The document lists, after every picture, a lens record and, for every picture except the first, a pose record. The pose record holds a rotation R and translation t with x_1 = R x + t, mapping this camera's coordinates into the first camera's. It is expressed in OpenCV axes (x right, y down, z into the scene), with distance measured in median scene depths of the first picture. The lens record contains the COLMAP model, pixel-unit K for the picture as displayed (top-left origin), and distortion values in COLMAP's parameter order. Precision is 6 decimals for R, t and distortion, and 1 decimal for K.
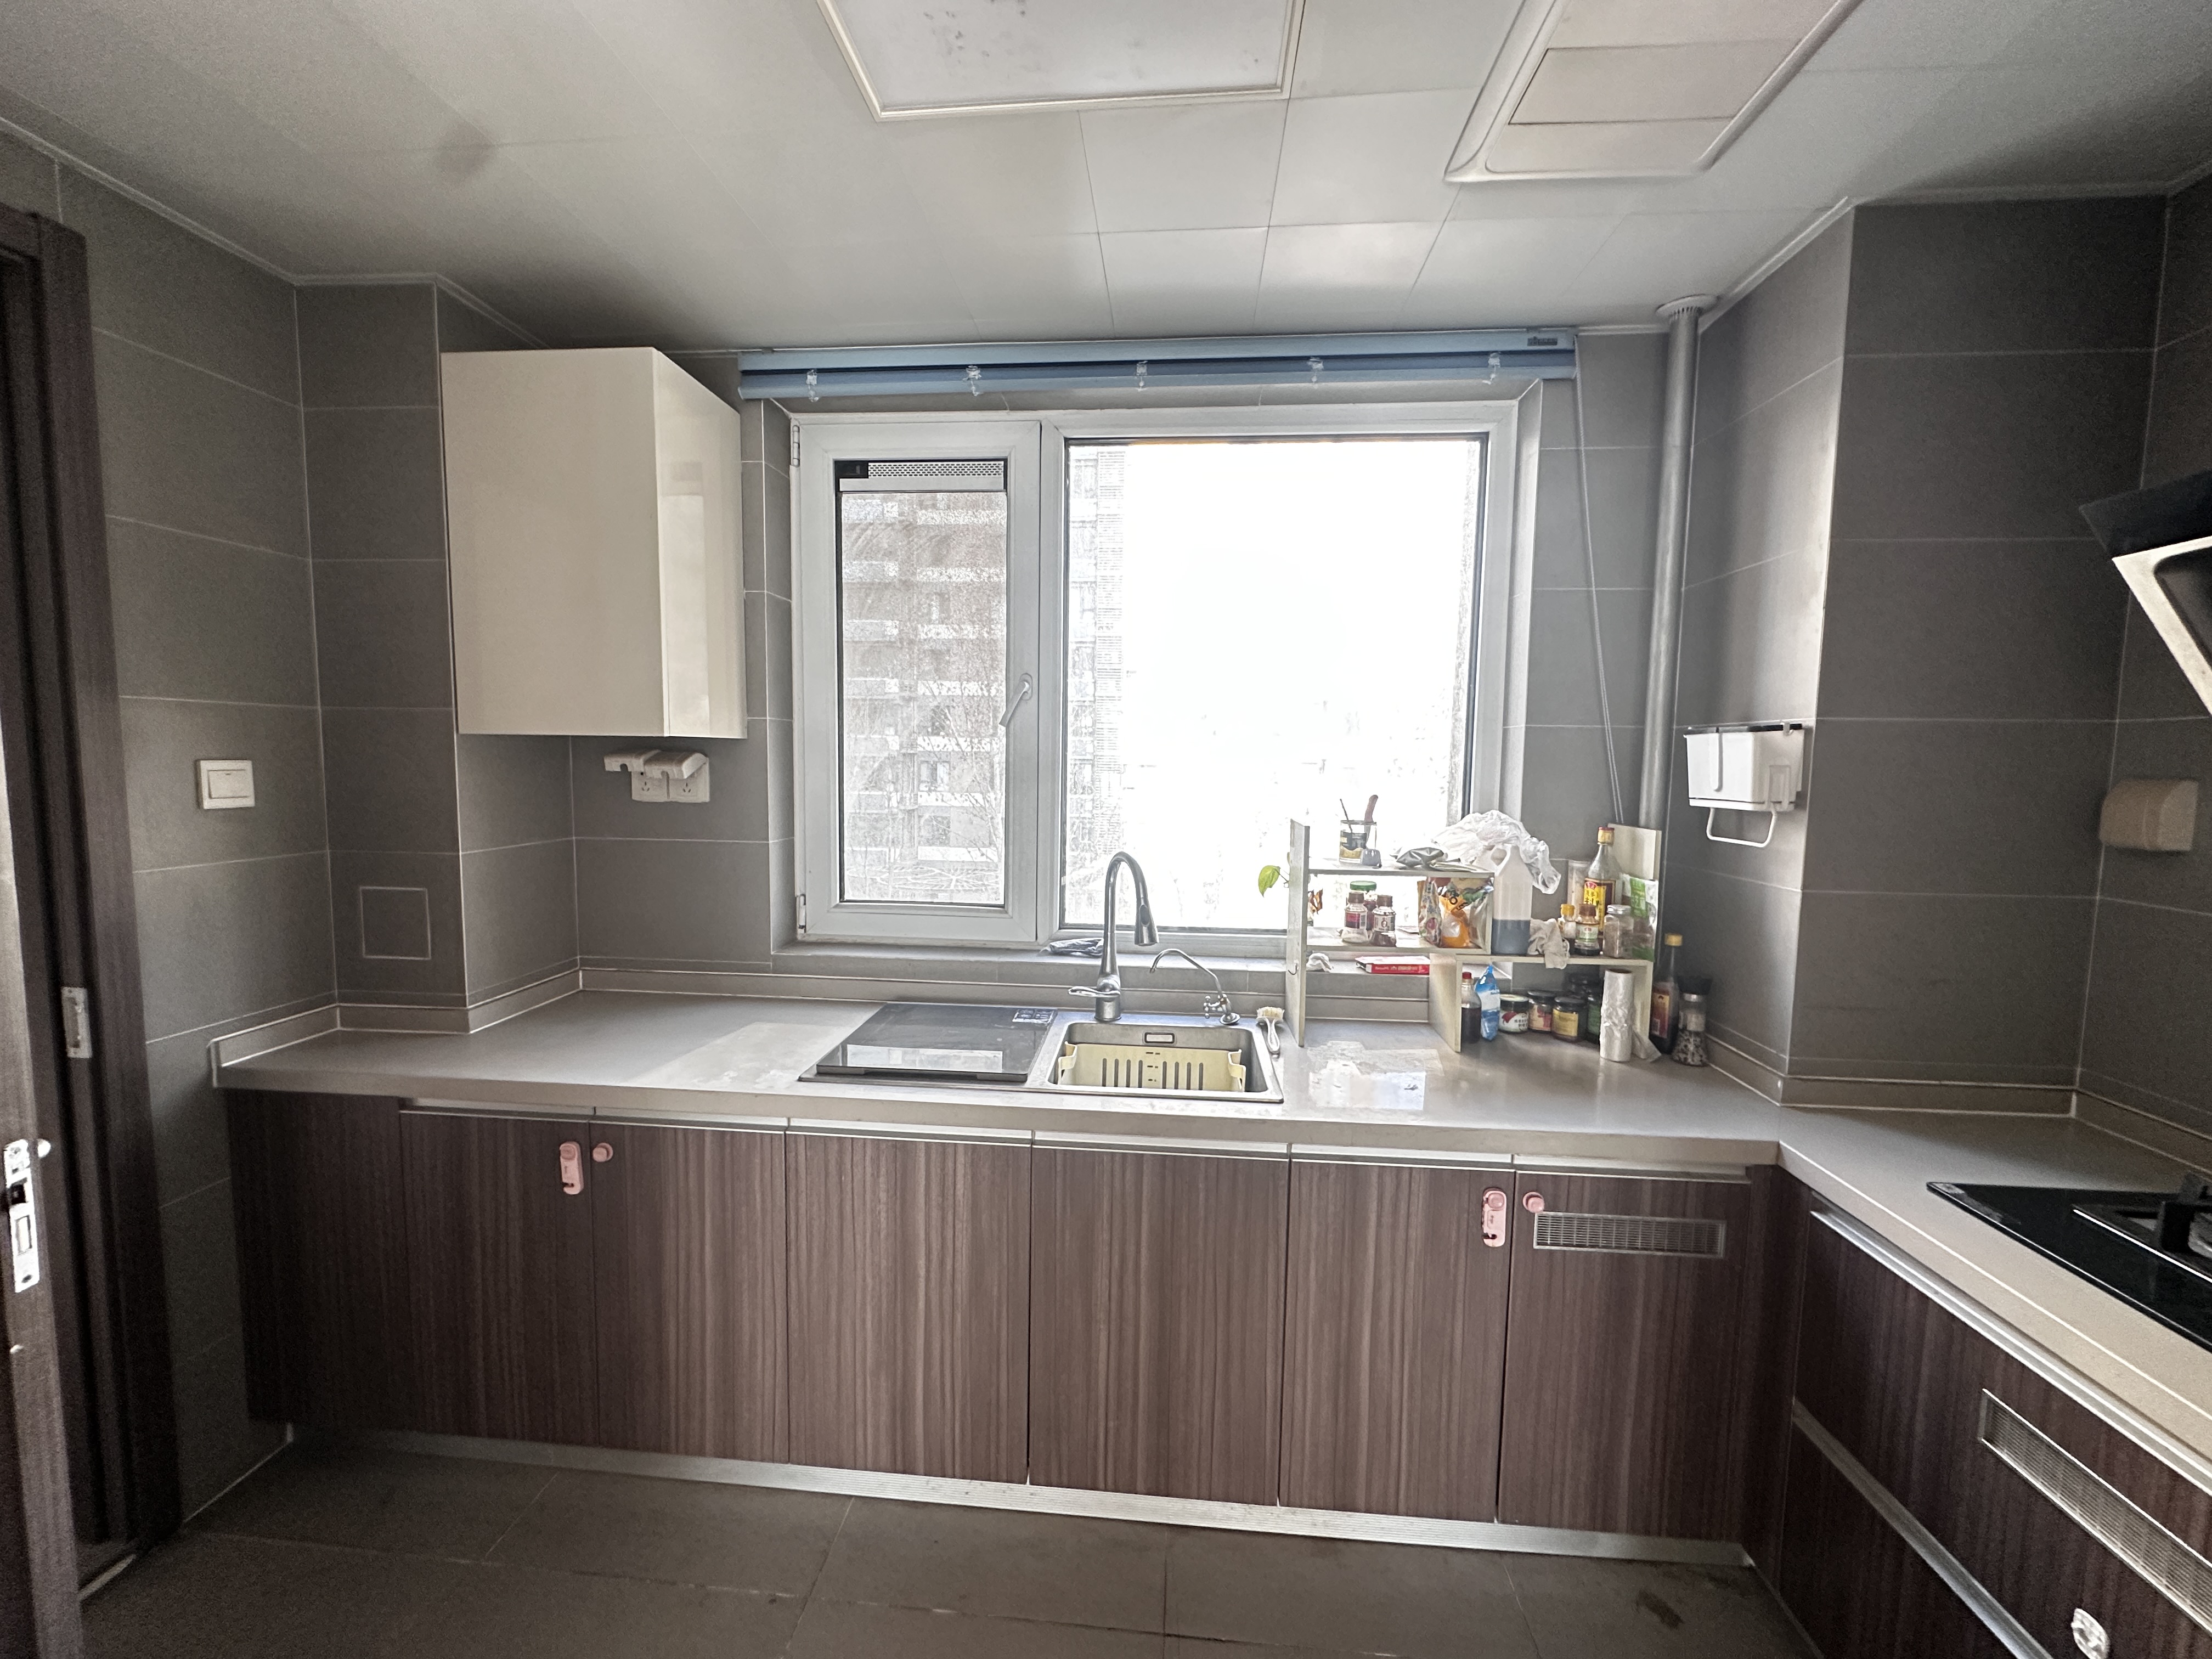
lens RADIAL K [[876.9, 0, 1099.2], [0, 876.9, 826.1], [0, 0, 1]] dist [0.002724, 0.000056]
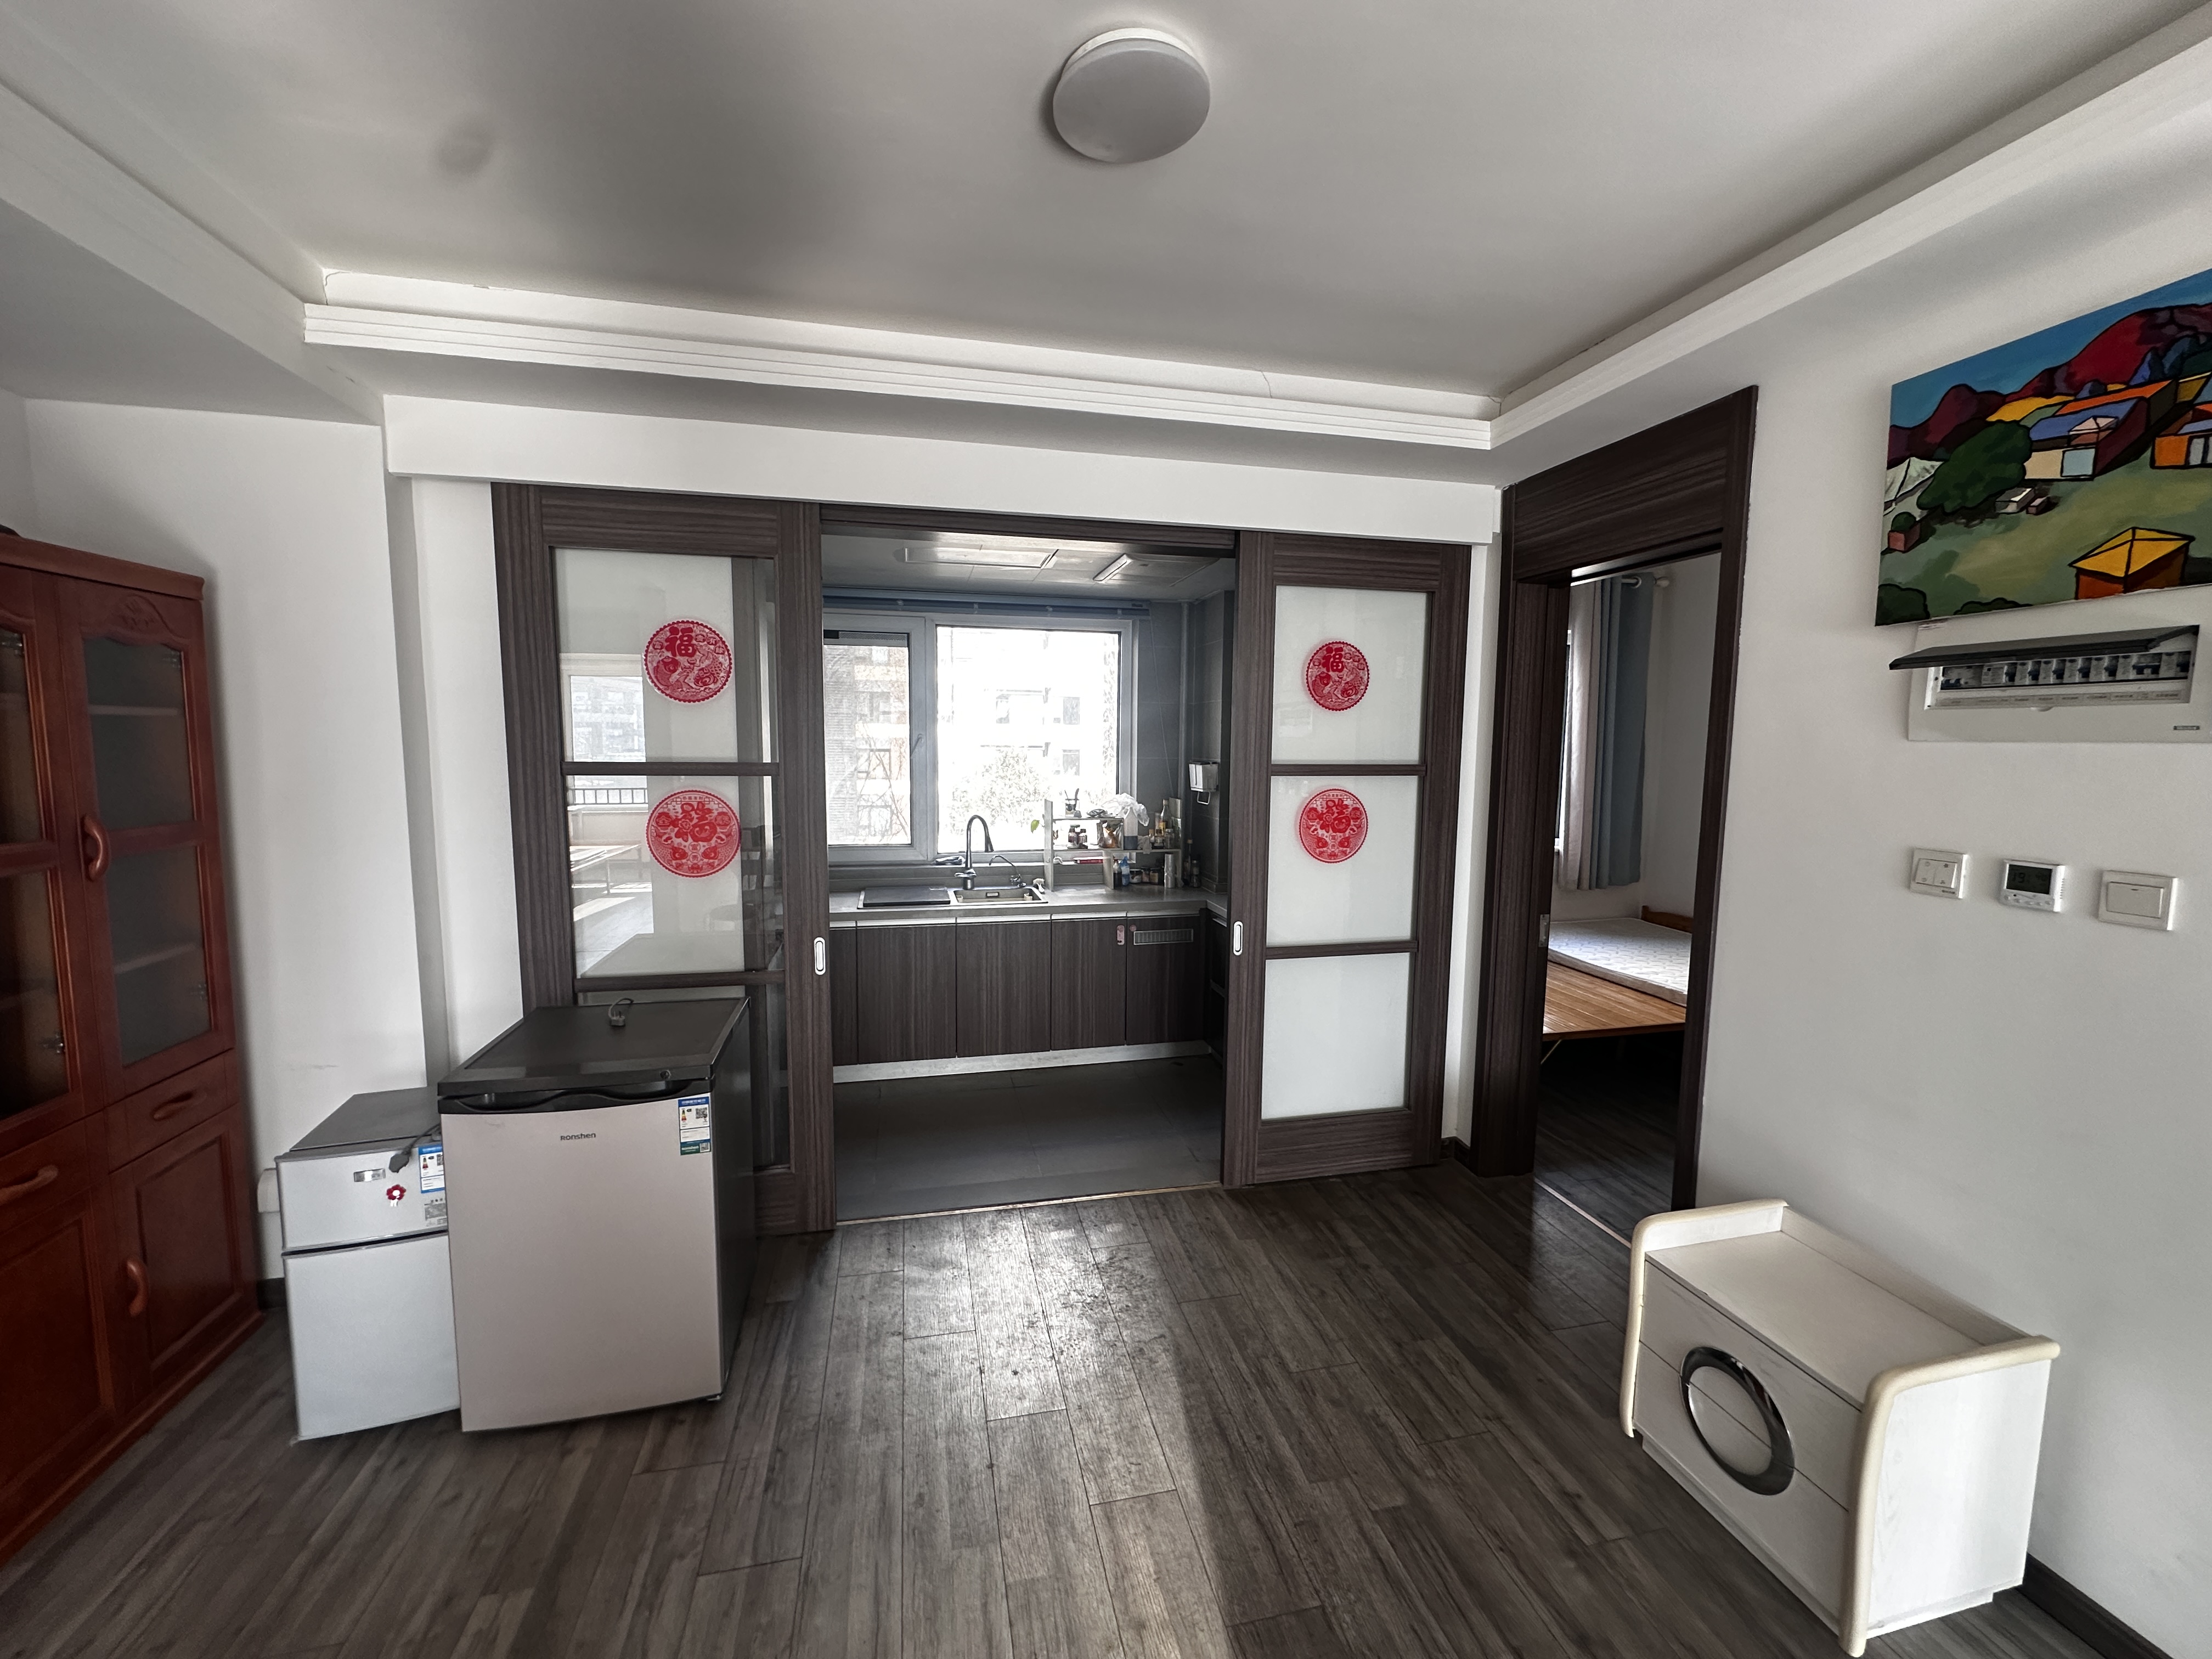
lens RADIAL K [[889.6, 0, 1113.4], [0, 889.6, 827.2], [0, 0, 1]] dist [0.001202, 0.000128]
pose [[0.947733, -0.034923, 0.317148, -0.386721], [0.029282, 0.999317, 0.022535, 0.020684], [-0.317719, -0.012070, 0.948108, -1.395534]]
